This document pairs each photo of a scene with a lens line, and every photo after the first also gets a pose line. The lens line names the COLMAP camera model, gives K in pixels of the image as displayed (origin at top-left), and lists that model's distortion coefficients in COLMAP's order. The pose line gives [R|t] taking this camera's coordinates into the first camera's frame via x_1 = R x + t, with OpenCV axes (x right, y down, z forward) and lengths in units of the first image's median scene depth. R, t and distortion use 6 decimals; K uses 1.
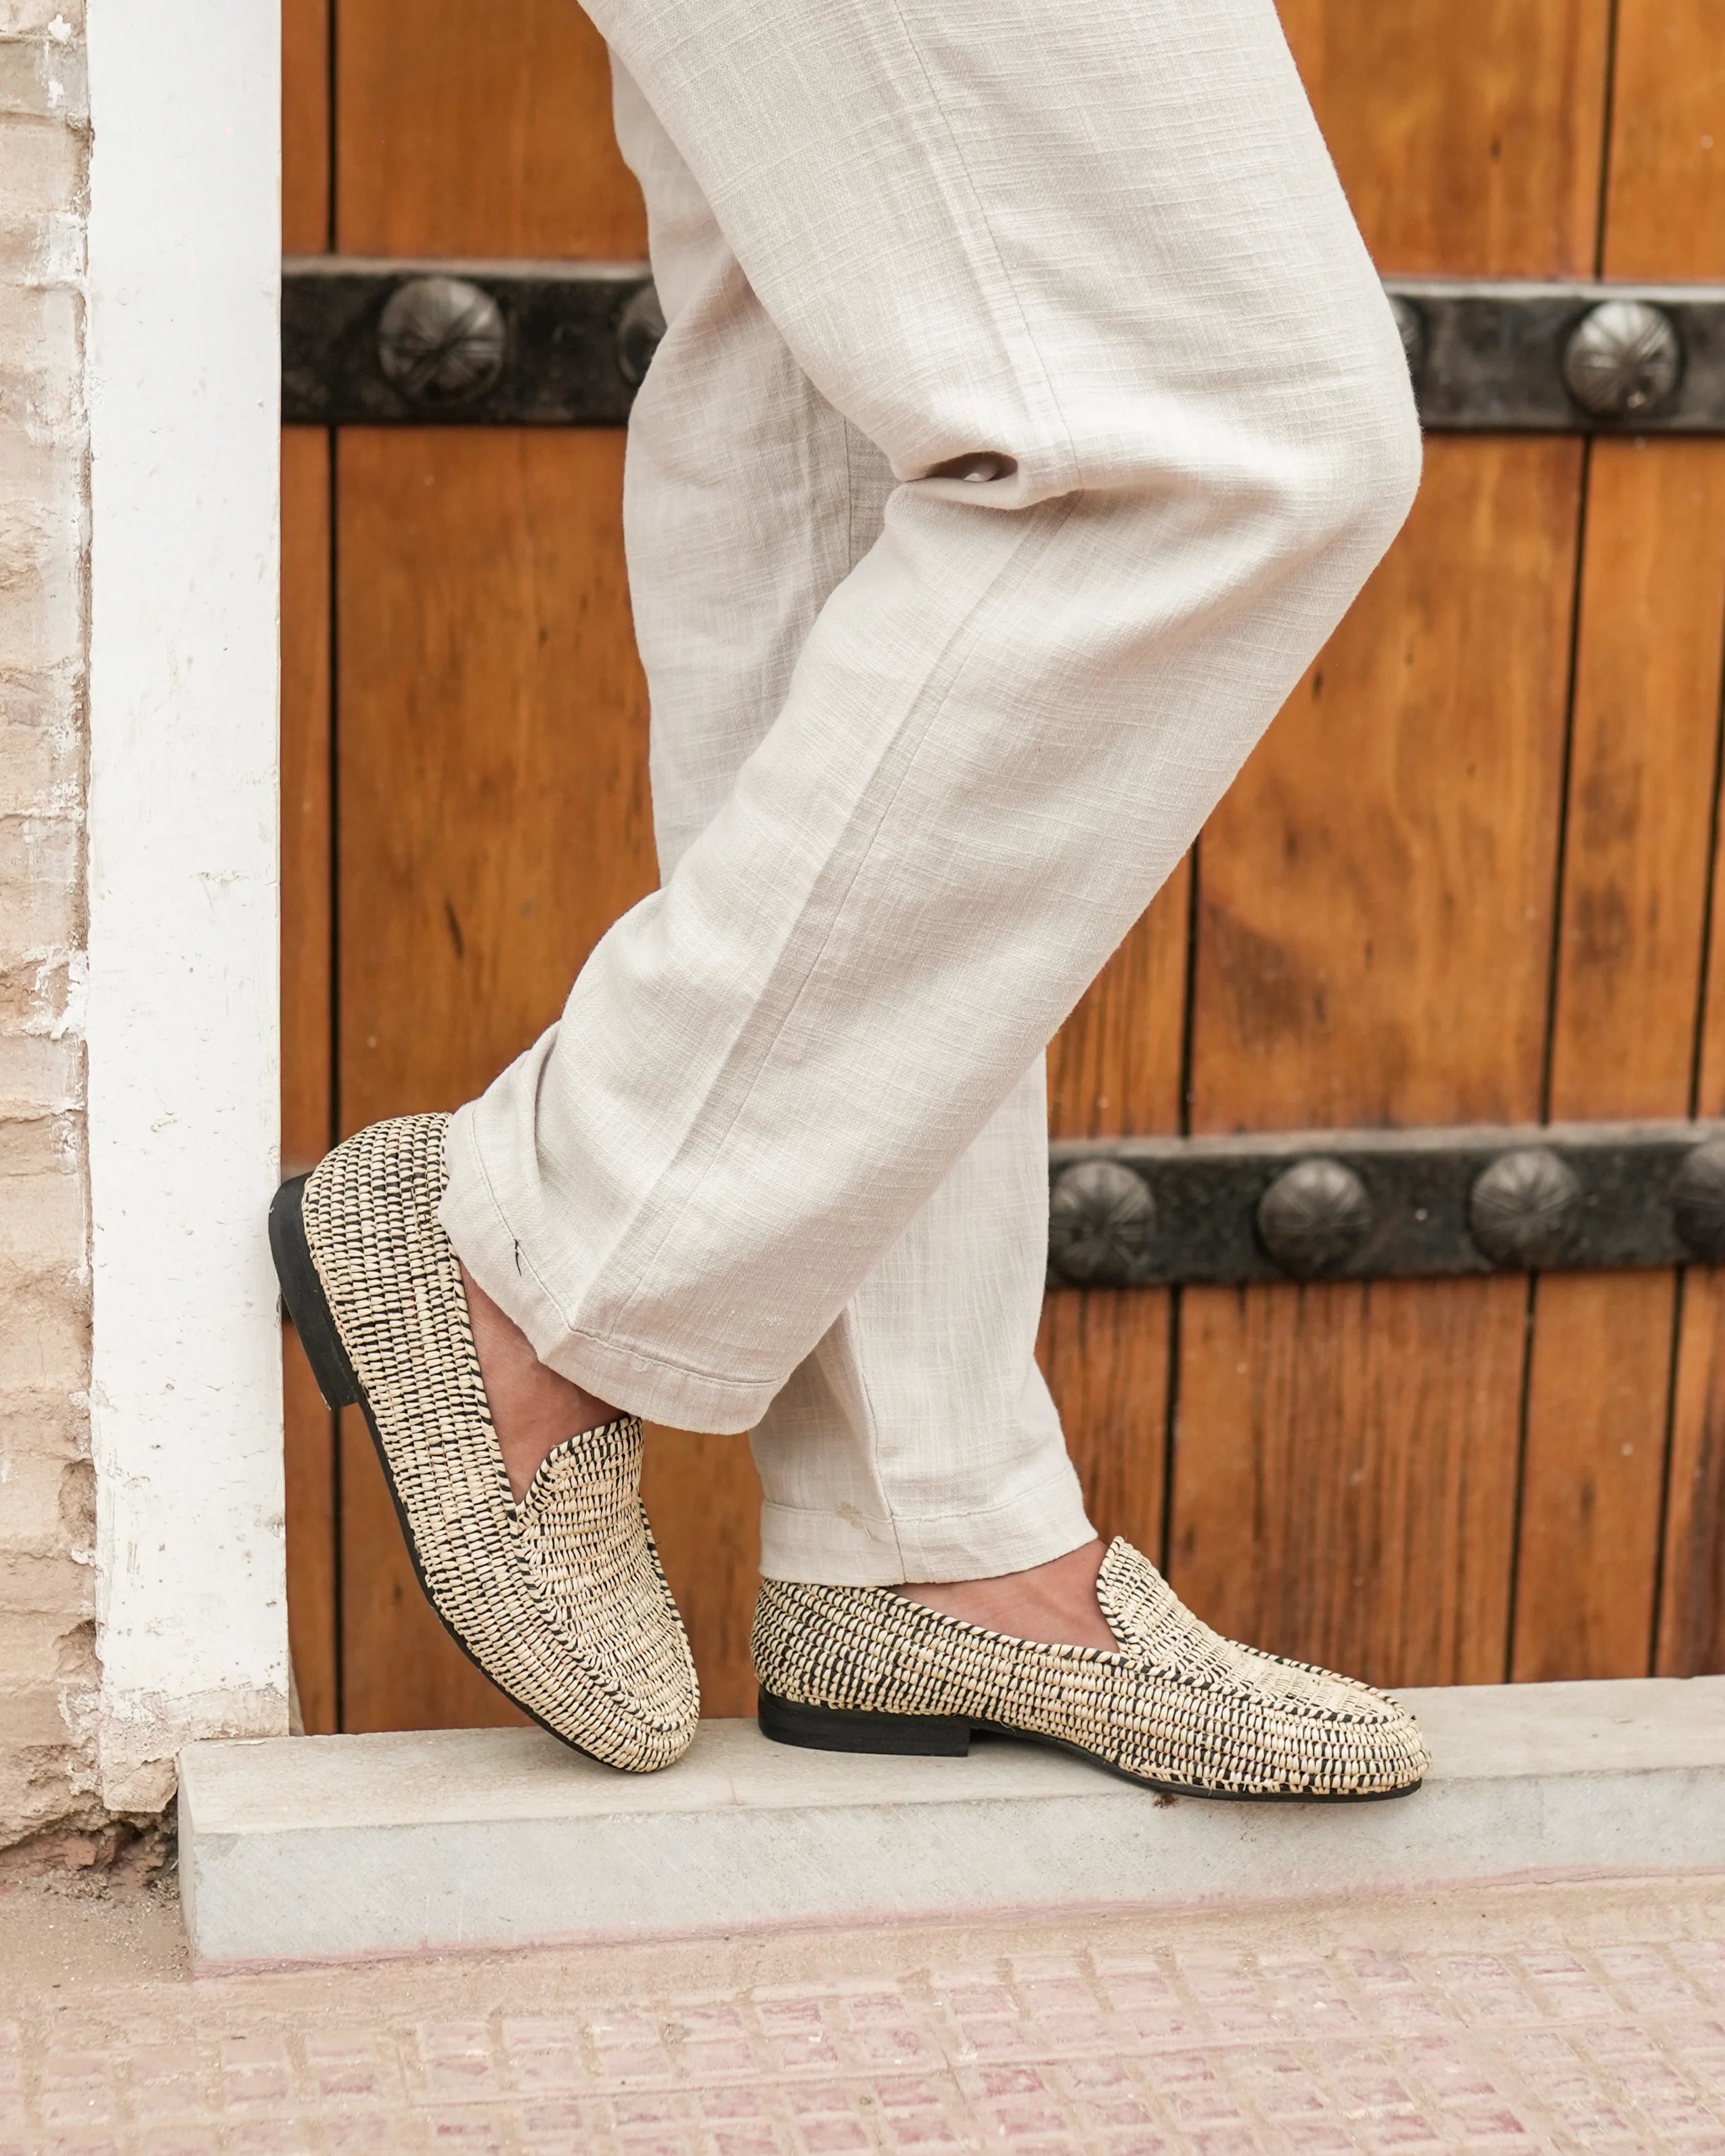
lens RADIAL K [[4309.3, 0, 890.3], [0, 4309.3, 1170.5], [0, 0, 1]] dist [-0.060489, 0.081430]
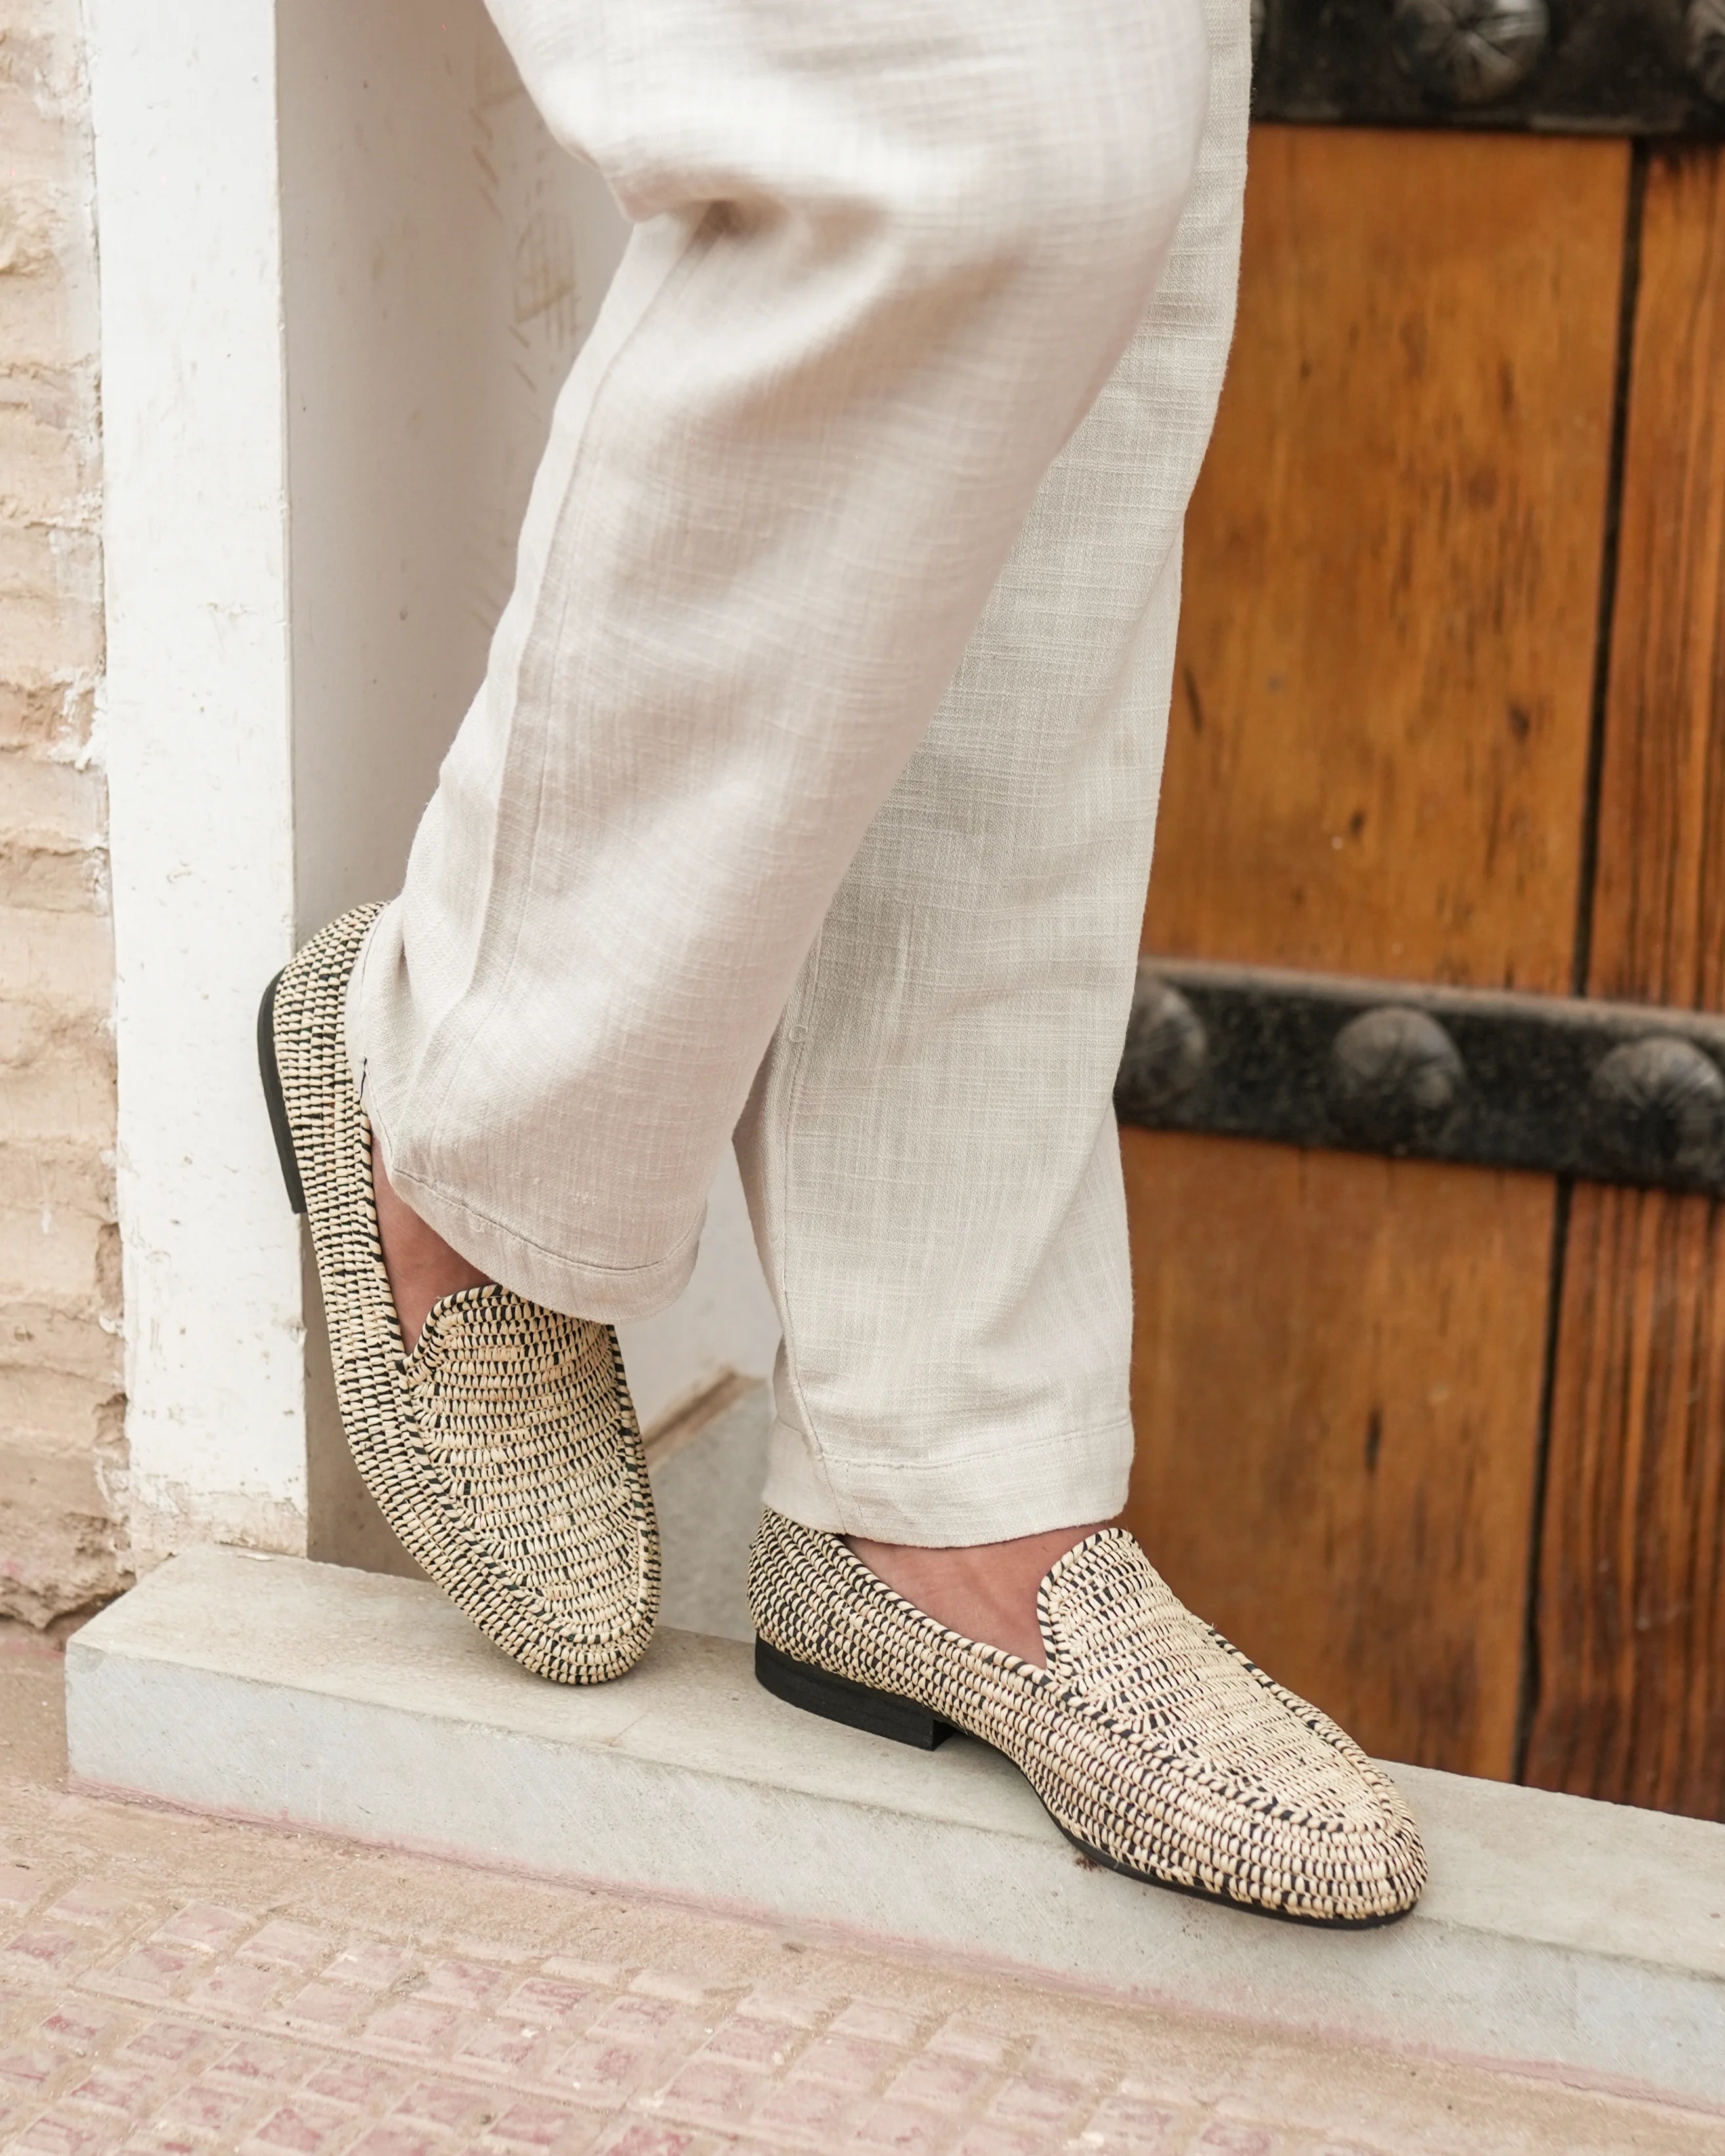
lens RADIAL K [[4309.3, 0, 890.3], [0, 4309.3, 1170.5], [0, 0, 1]] dist [-0.060489, 0.081430]
pose [[0.840201, 0.160424, -0.518003, 0.435297], [-0.123385, 0.986739, 0.105460, -0.063098], [0.528052, -0.024694, 0.848853, 0.299104]]
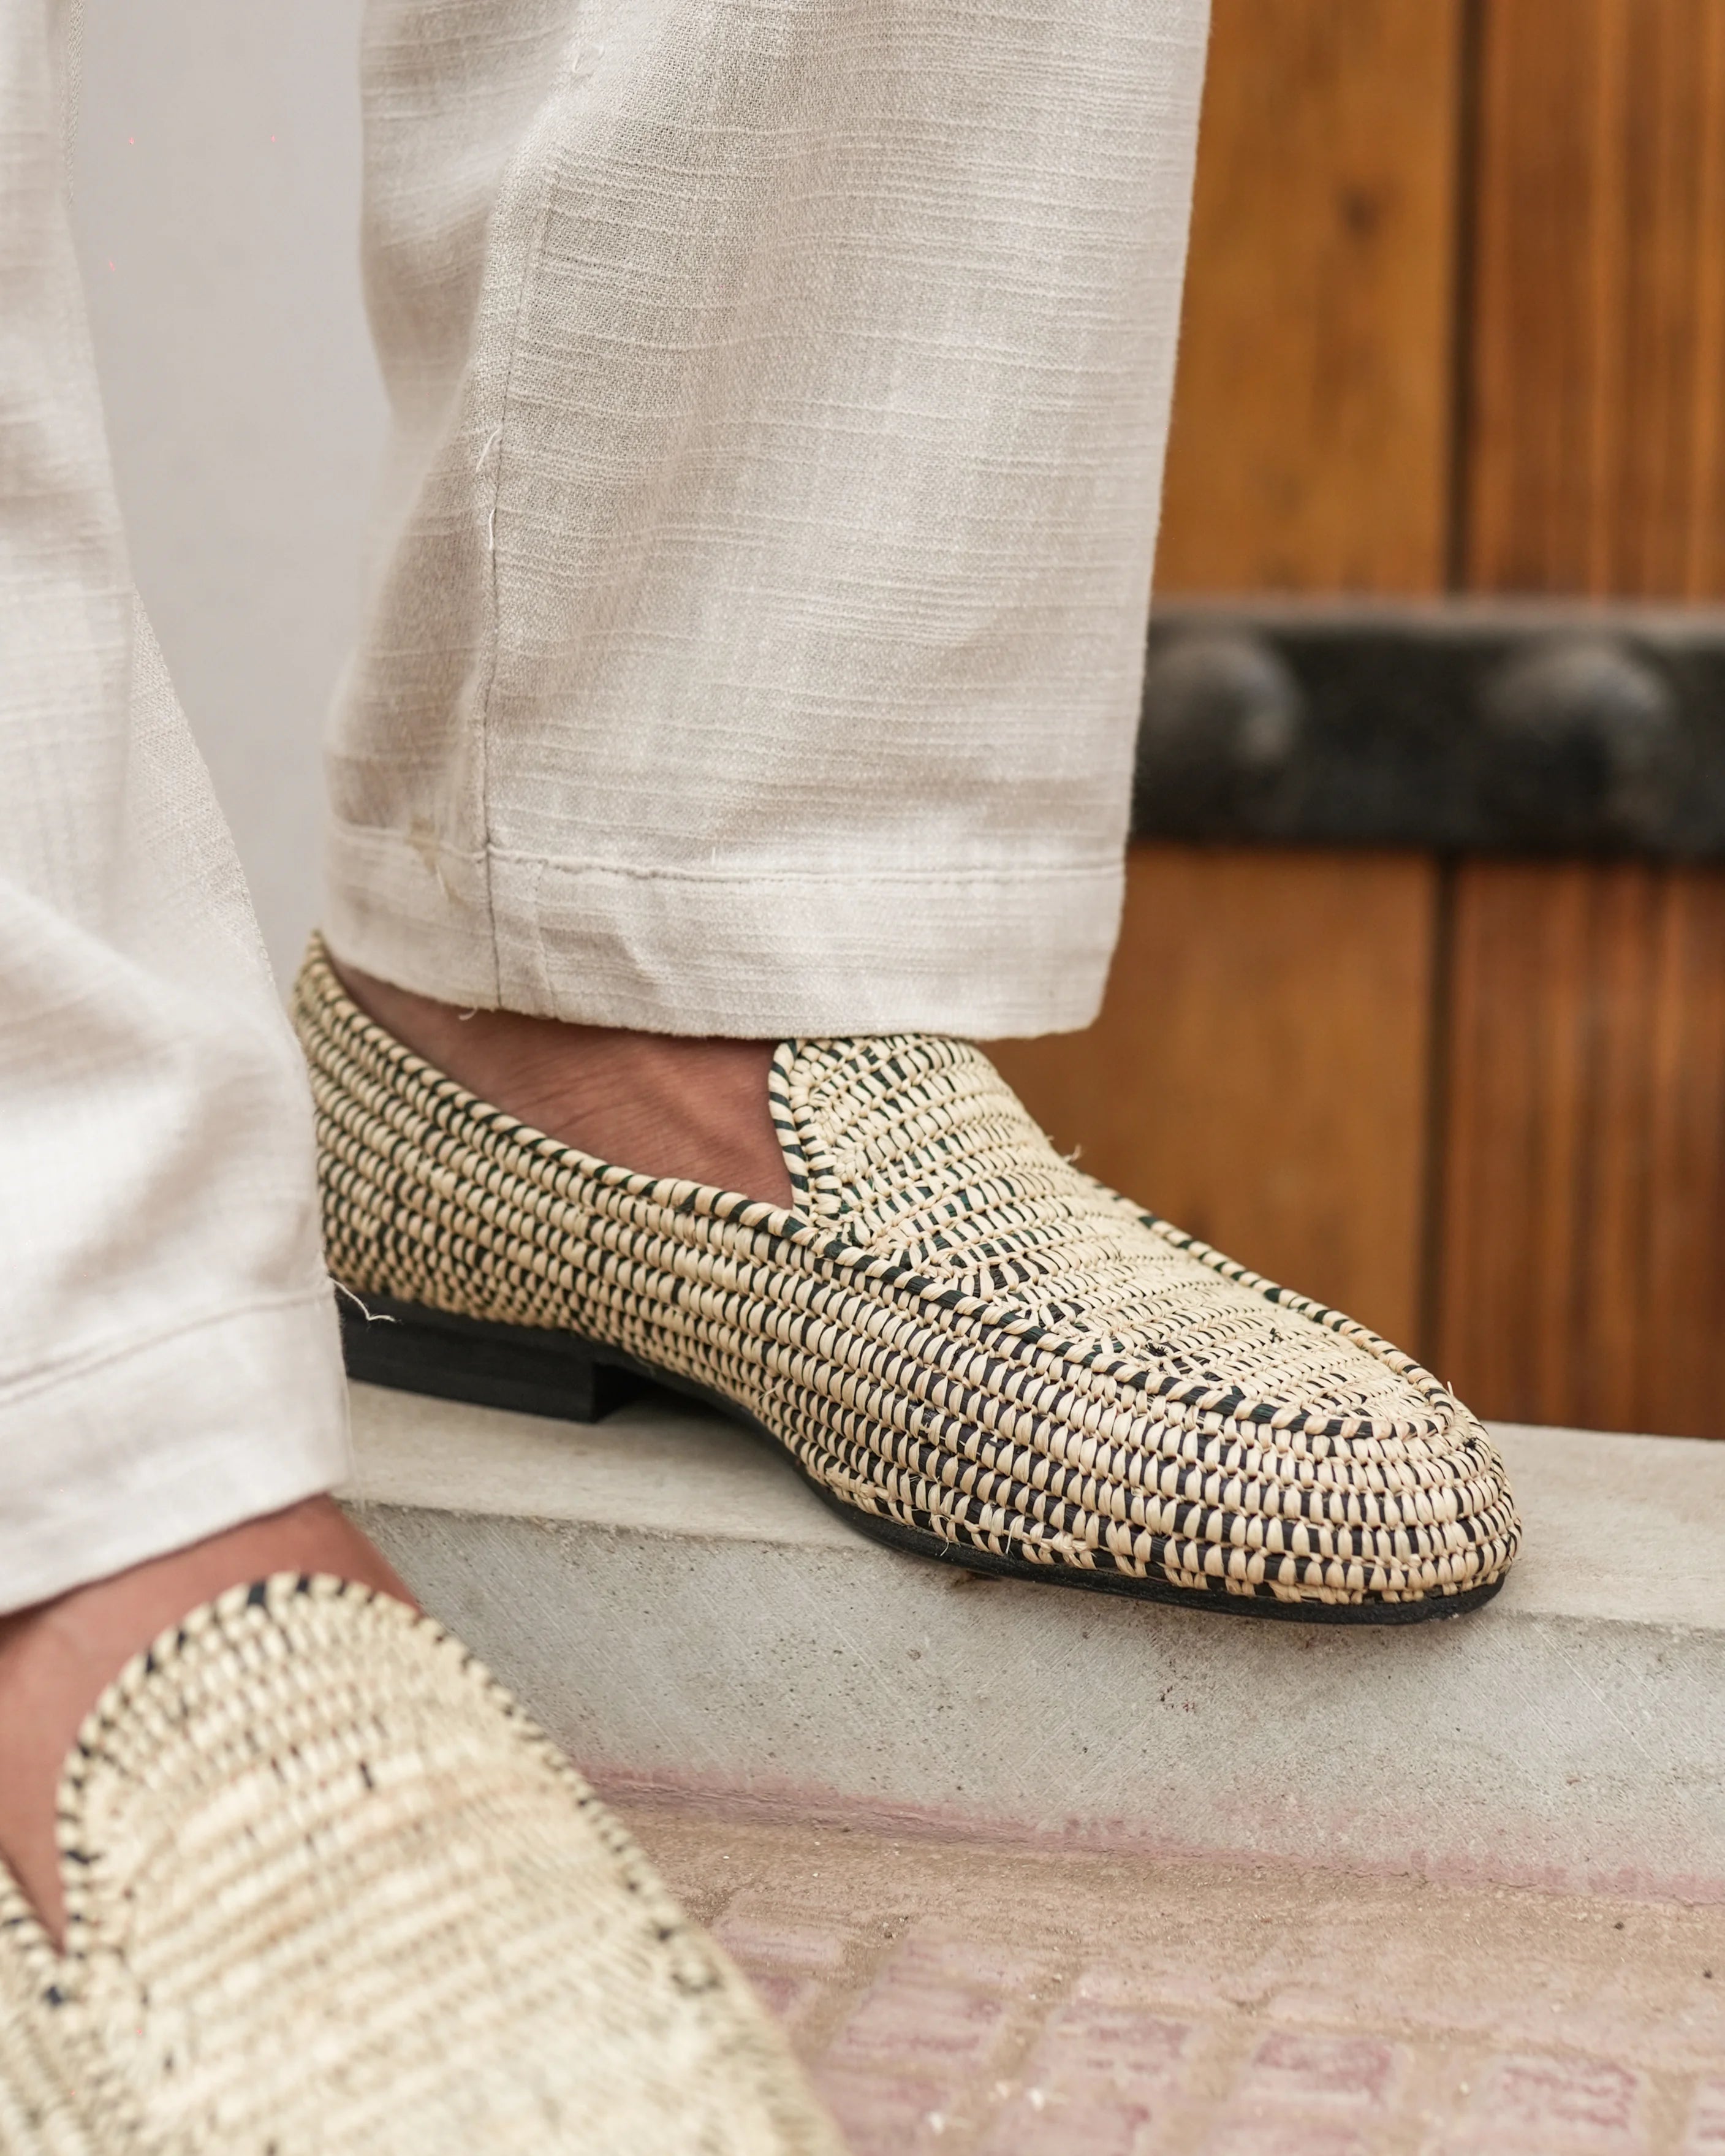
lens RADIAL K [[4309.0, 0, 890.3], [0, 4309.0, 1170.5], [0, 0, 1]] dist [-0.060489, 0.081430]
pose [[0.885596, 0.078080, -0.457846, 0.264233], [-0.071915, 0.996932, 0.030913, 0.094075], [0.458855, 0.005550, 0.888494, 0.615556]]
